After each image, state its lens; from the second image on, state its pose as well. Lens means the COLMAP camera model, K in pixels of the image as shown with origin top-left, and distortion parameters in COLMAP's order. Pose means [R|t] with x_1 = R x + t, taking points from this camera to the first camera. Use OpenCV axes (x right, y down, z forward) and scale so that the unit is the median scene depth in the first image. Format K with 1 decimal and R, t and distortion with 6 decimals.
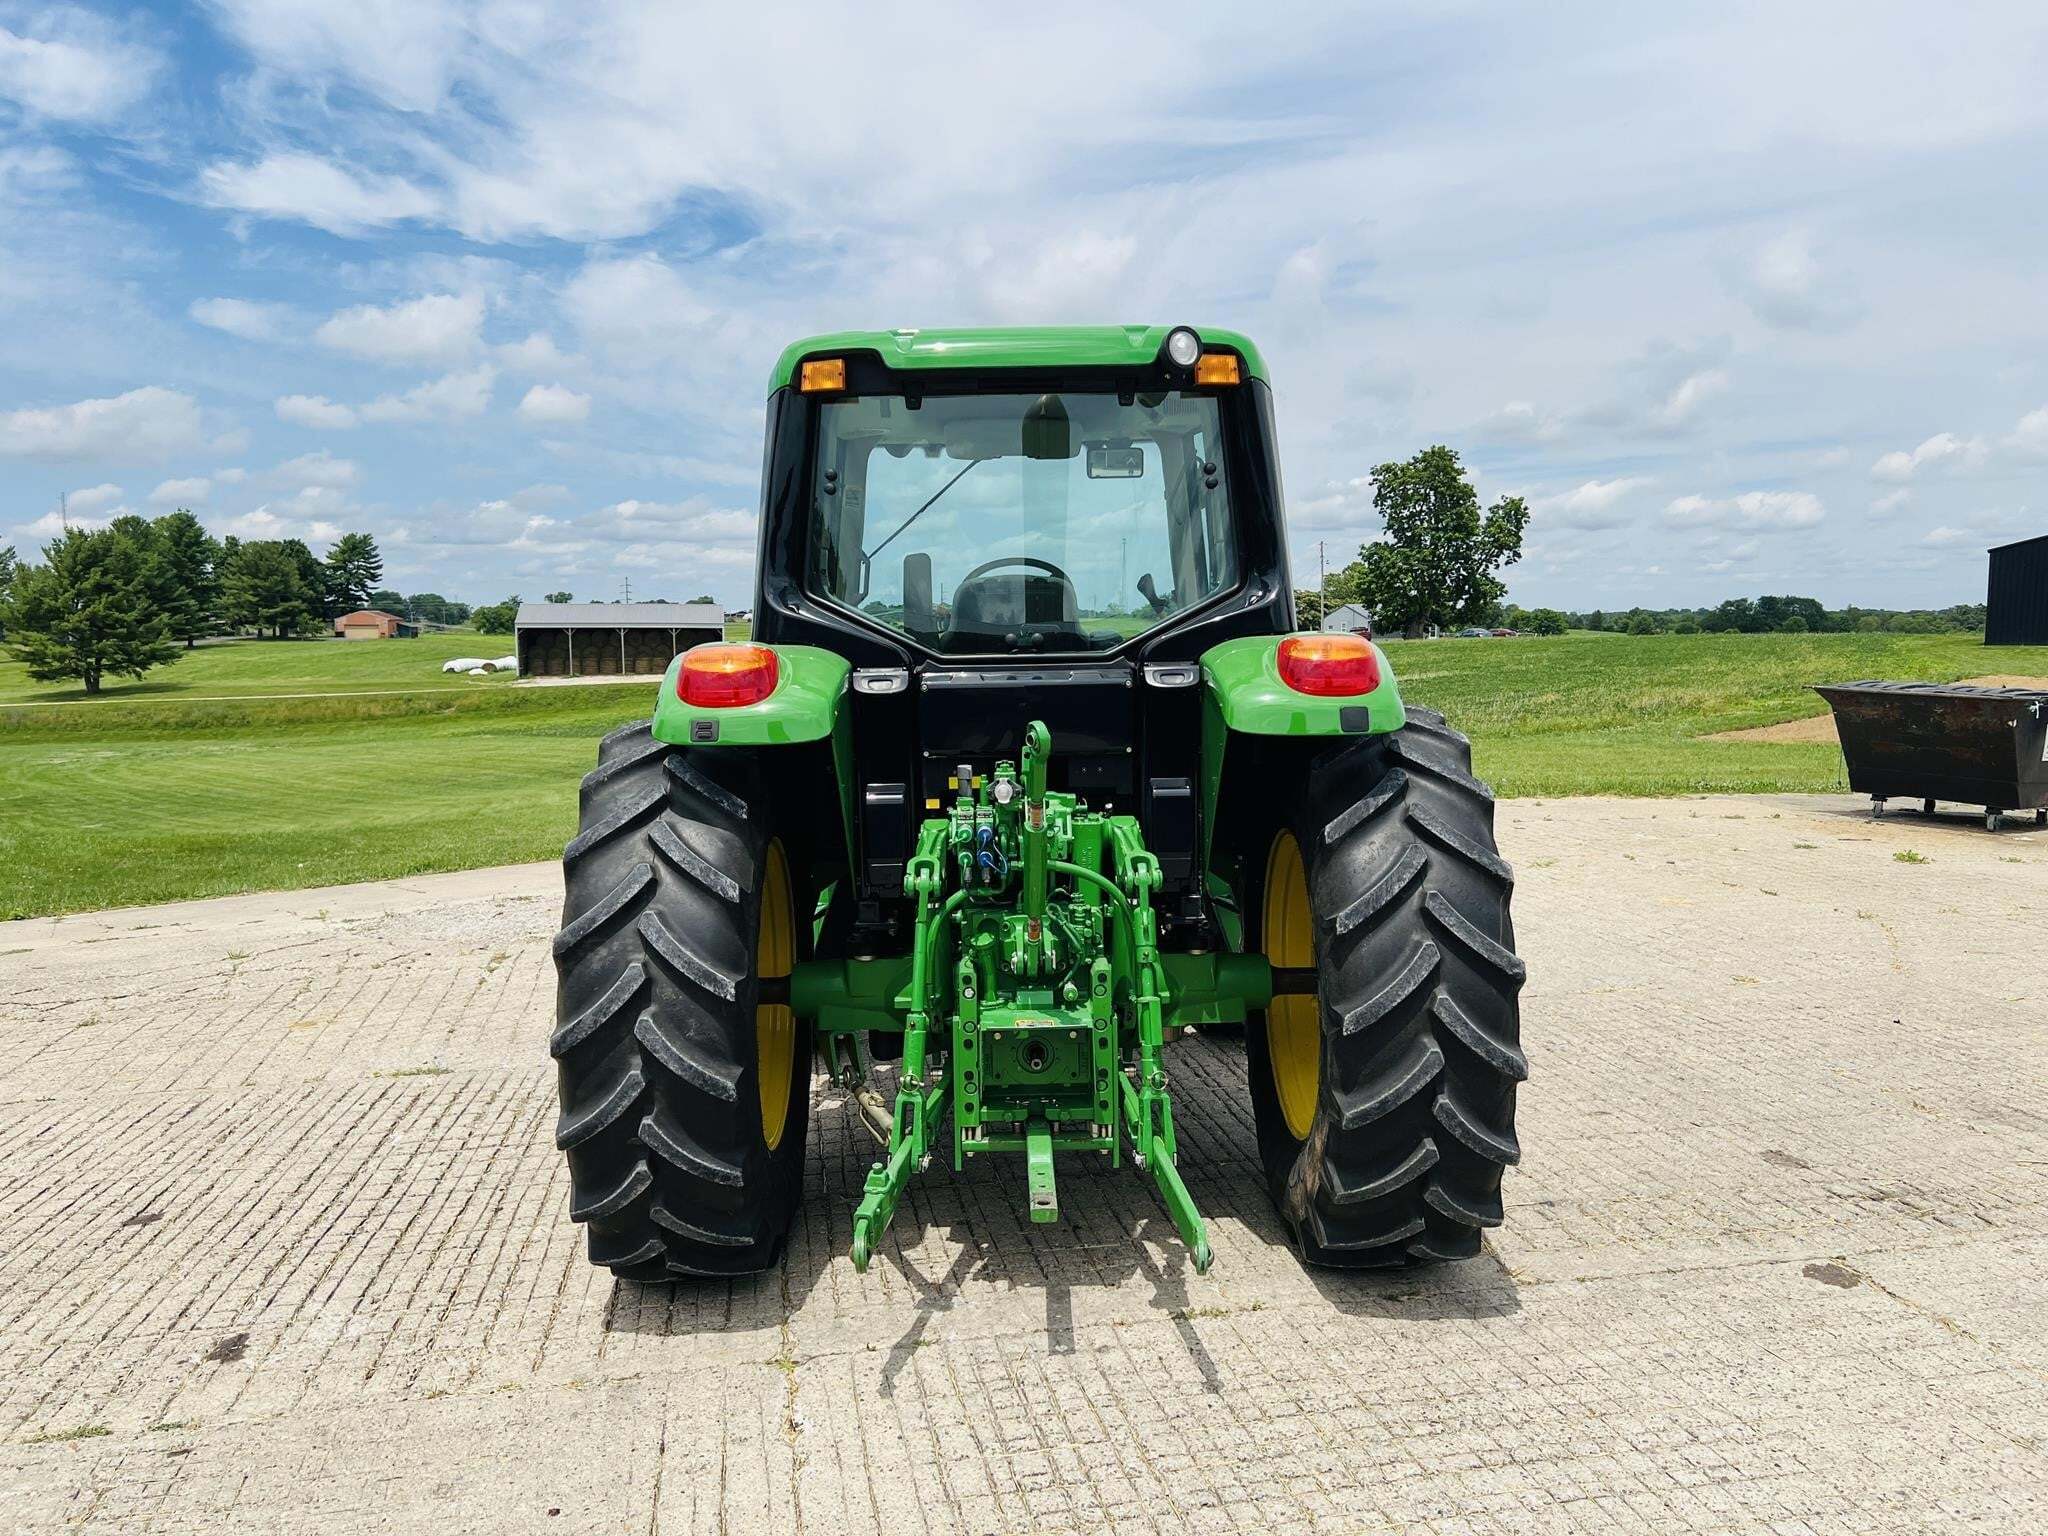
lens RADIAL K [[1569.8, 0, 997.4], [0, 1569.8, 787.2], [0, 0, 1]] dist [0.041395, -0.010987]
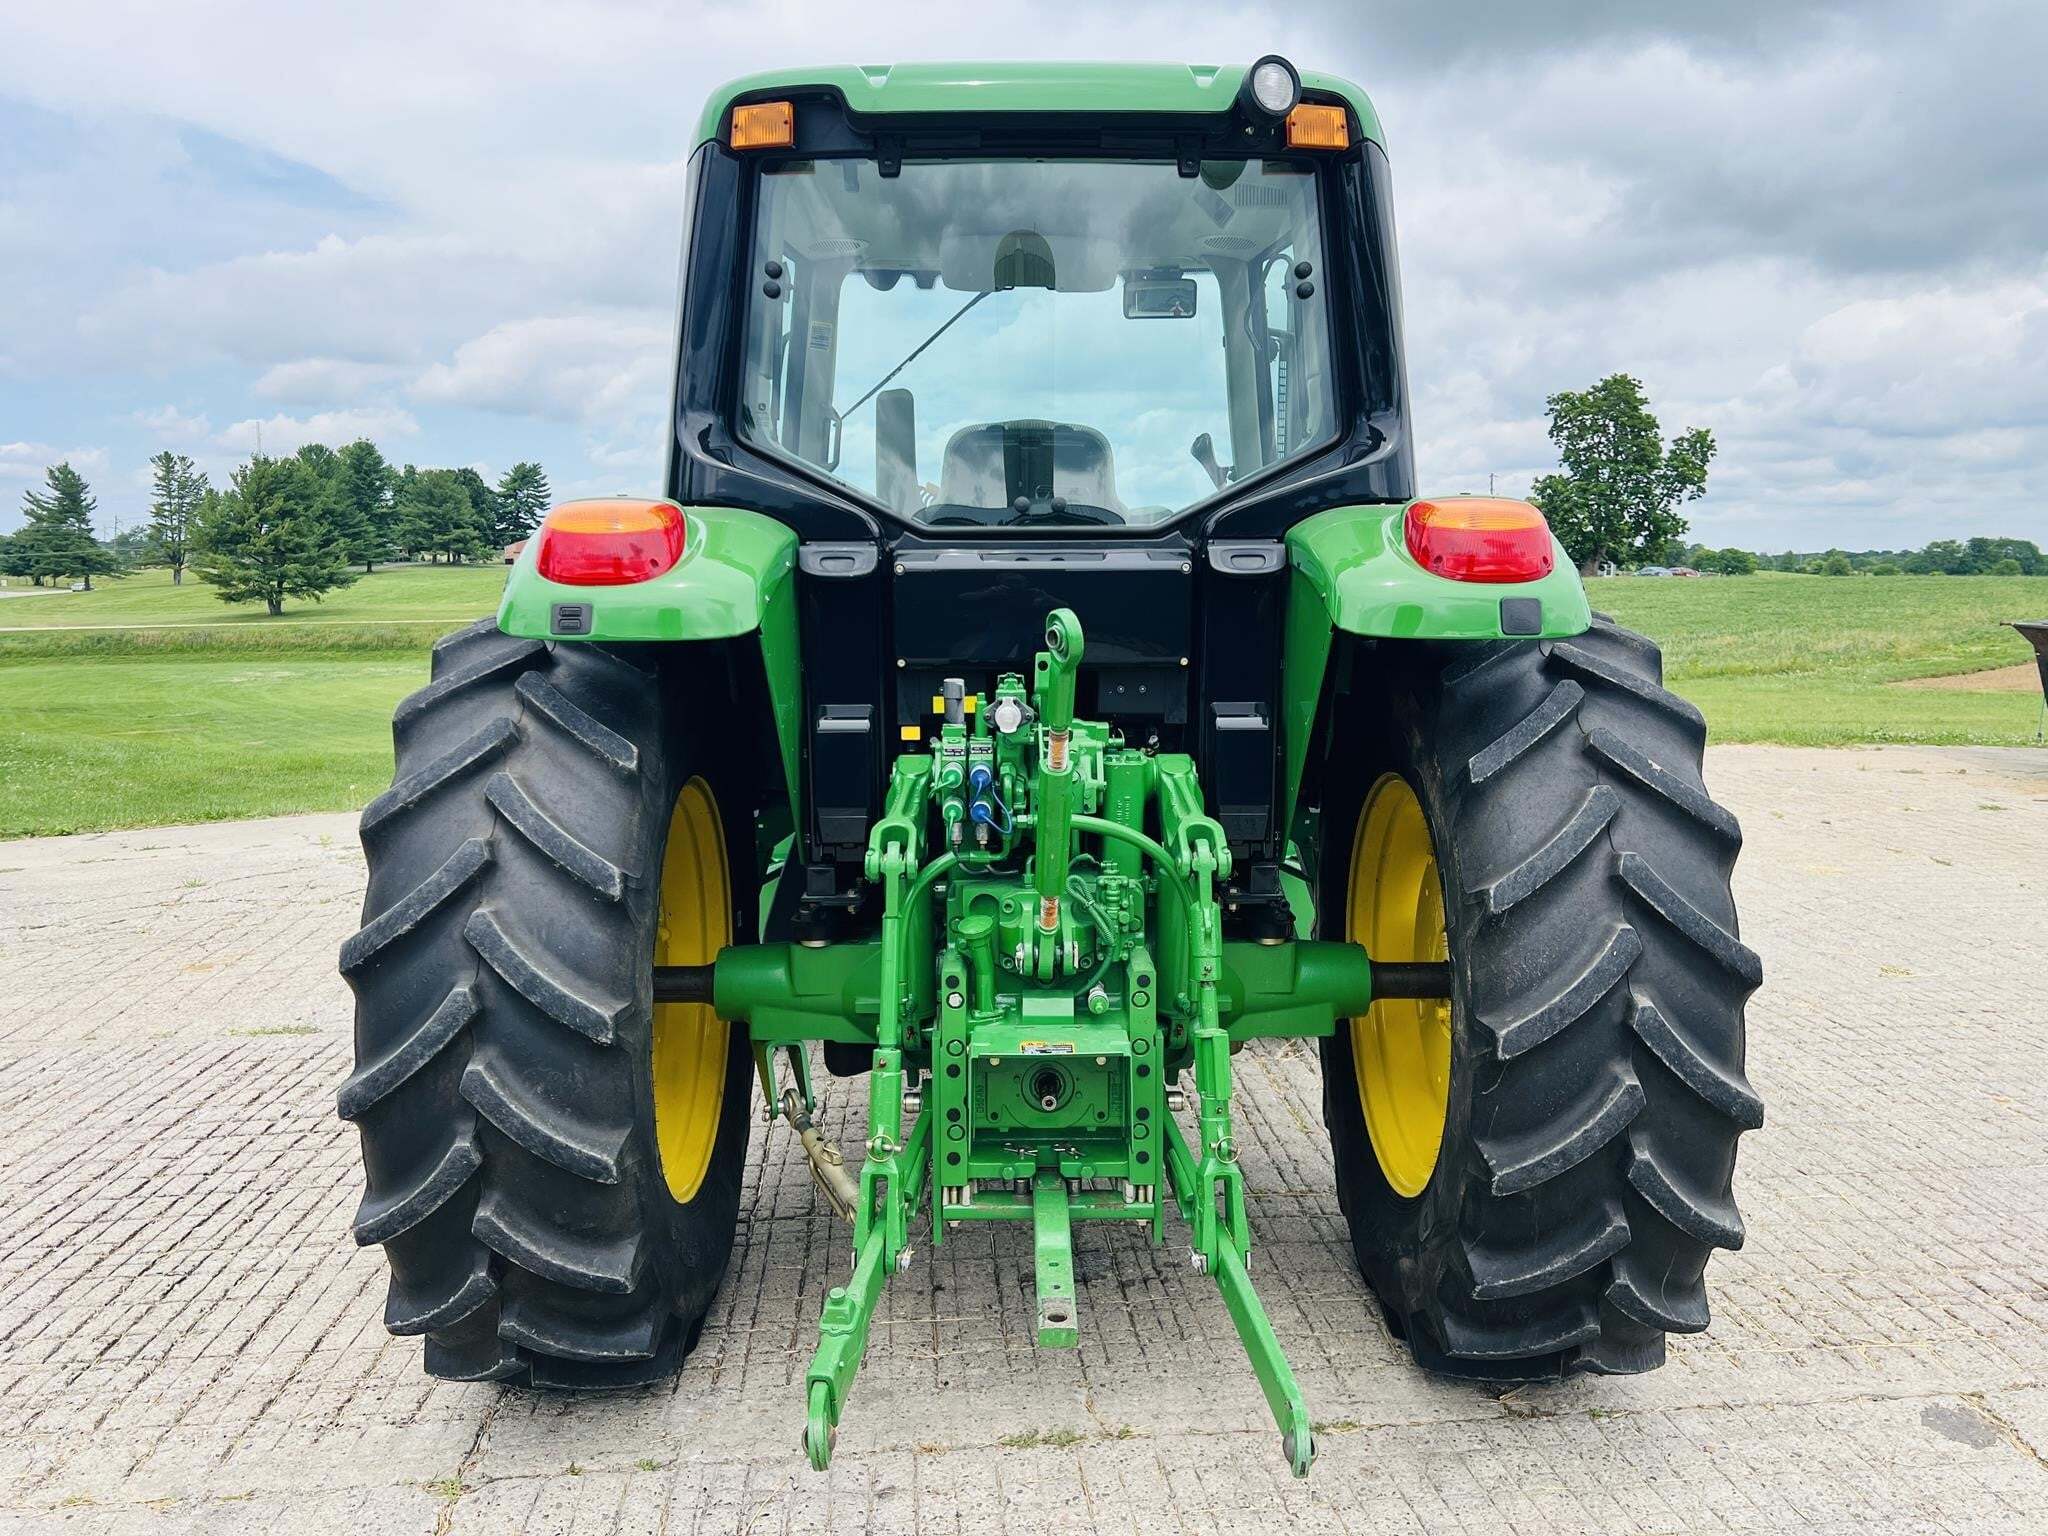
lens RADIAL K [[1561.4, 0, 1024.0], [0, 1561.4, 768.0], [0, 0, 1]] dist [0.020900, -0.001154]
pose [[0.996293, 0.021828, -0.083209, 0.069291], [-0.019385, 0.999360, 0.030067, 0.004003], [0.083812, -0.028342, 0.996078, 0.289868]]
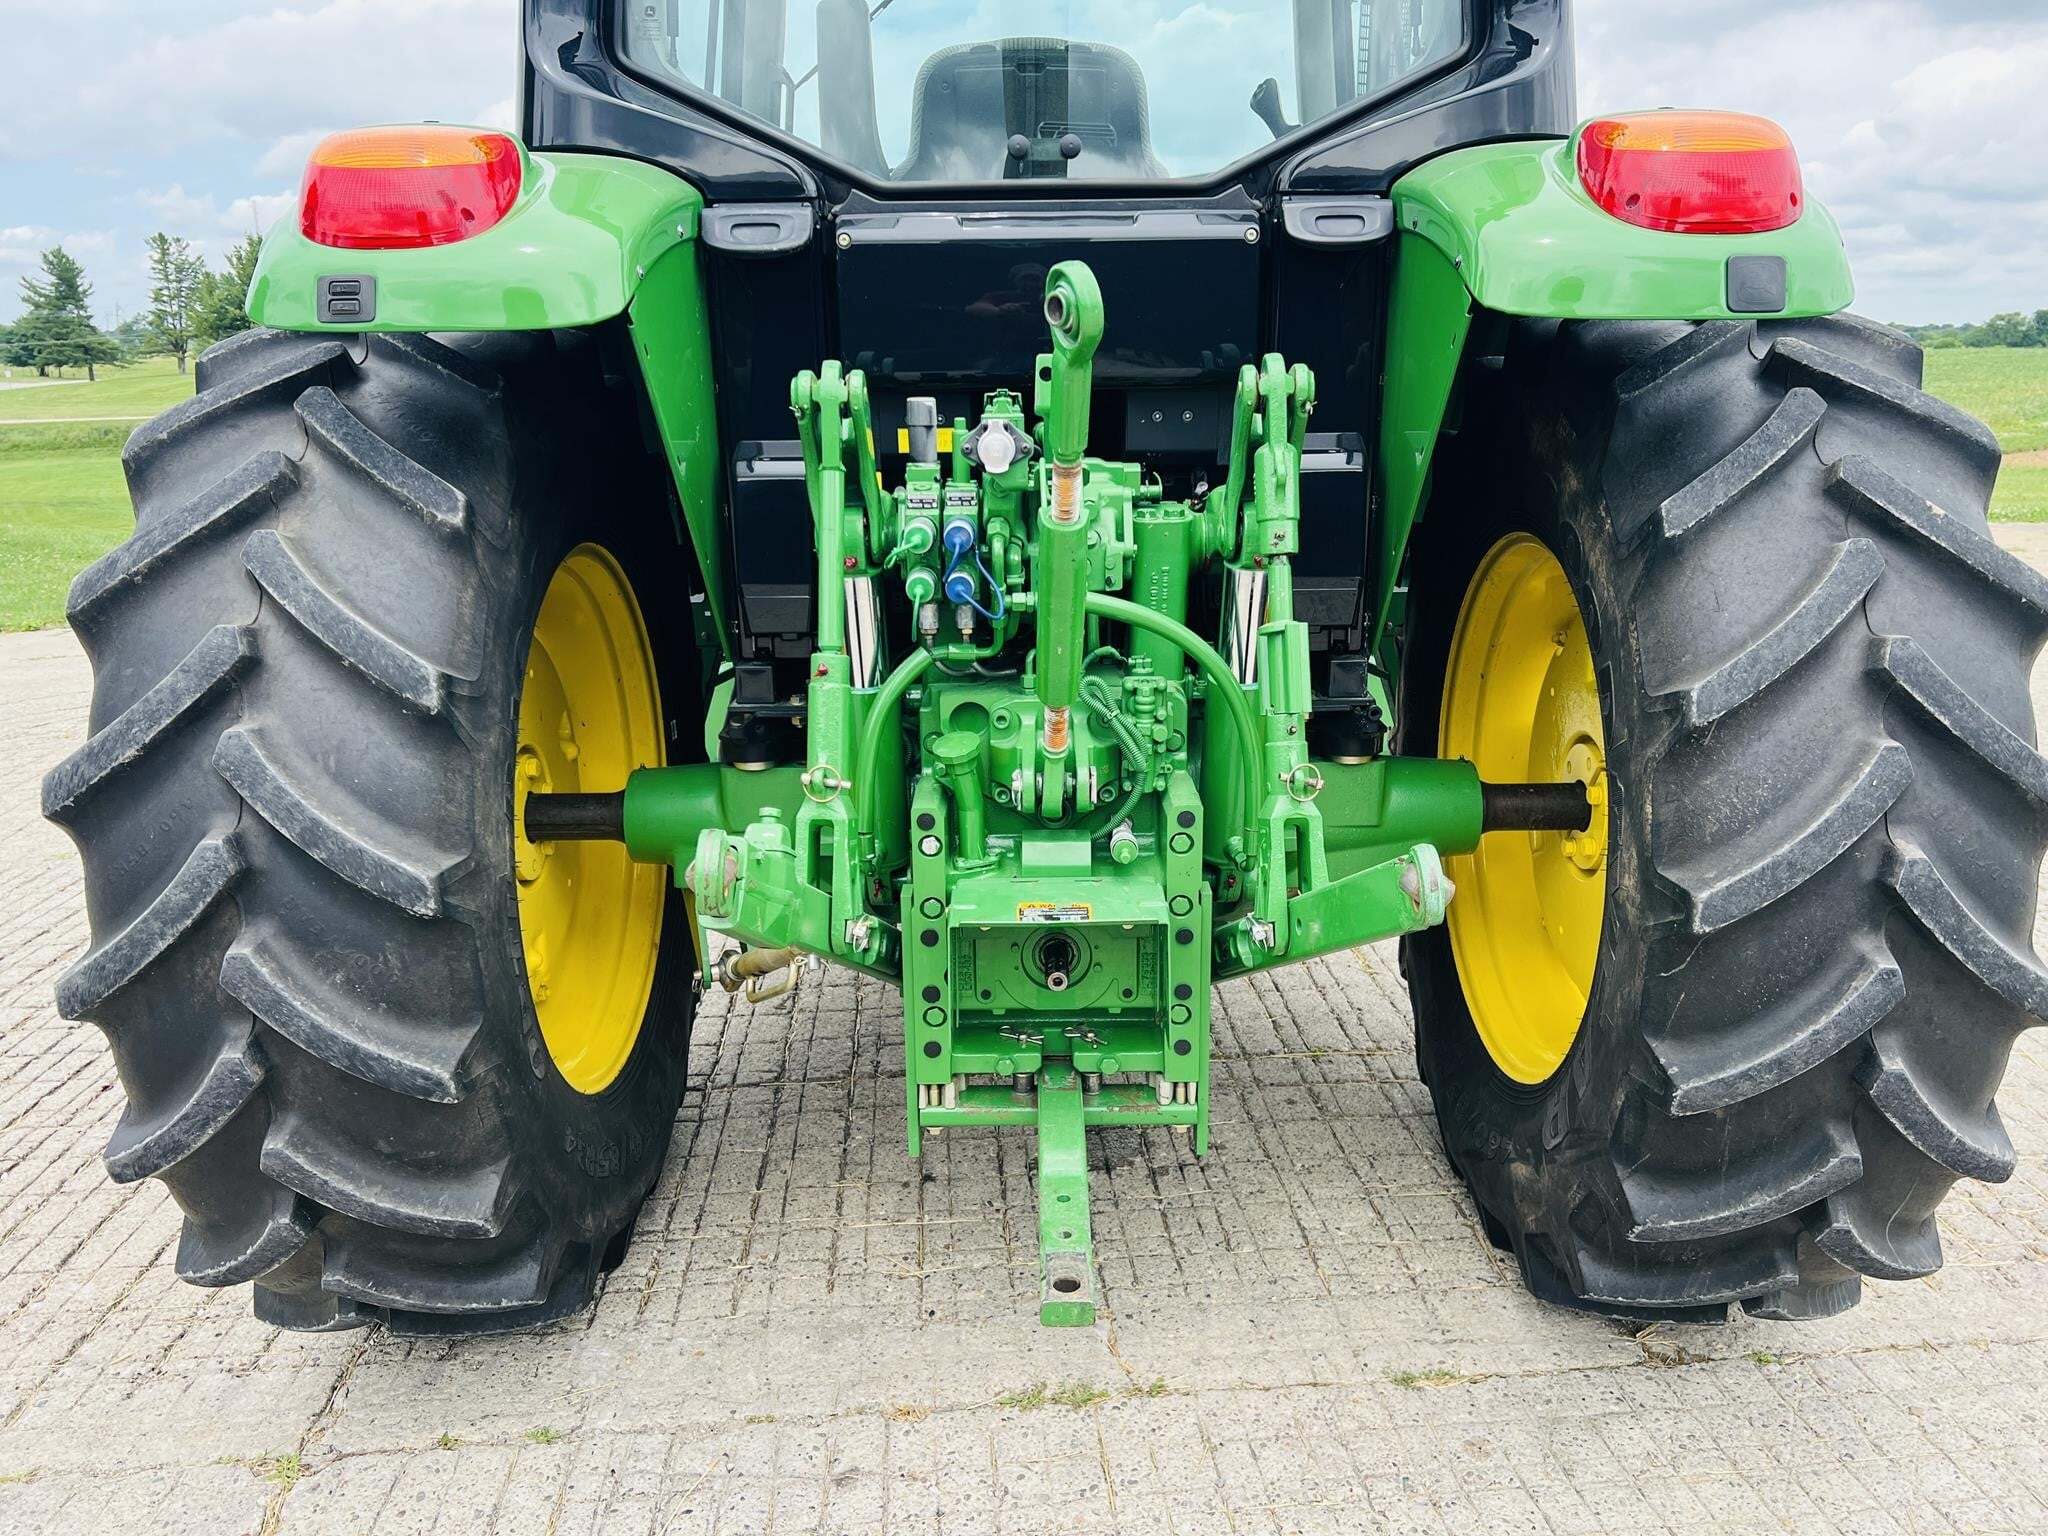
lens RADIAL K [[1544.2, 0, 1028.7], [0, 1544.2, 778.2], [0, 0, 1]] dist [0.058658, -0.058308]
pose [[0.995026, 0.028981, -0.095307, 0.063134], [-0.012585, 0.985652, 0.168323, 0.021572], [0.098817, -0.166286, 0.981114, 0.486748]]
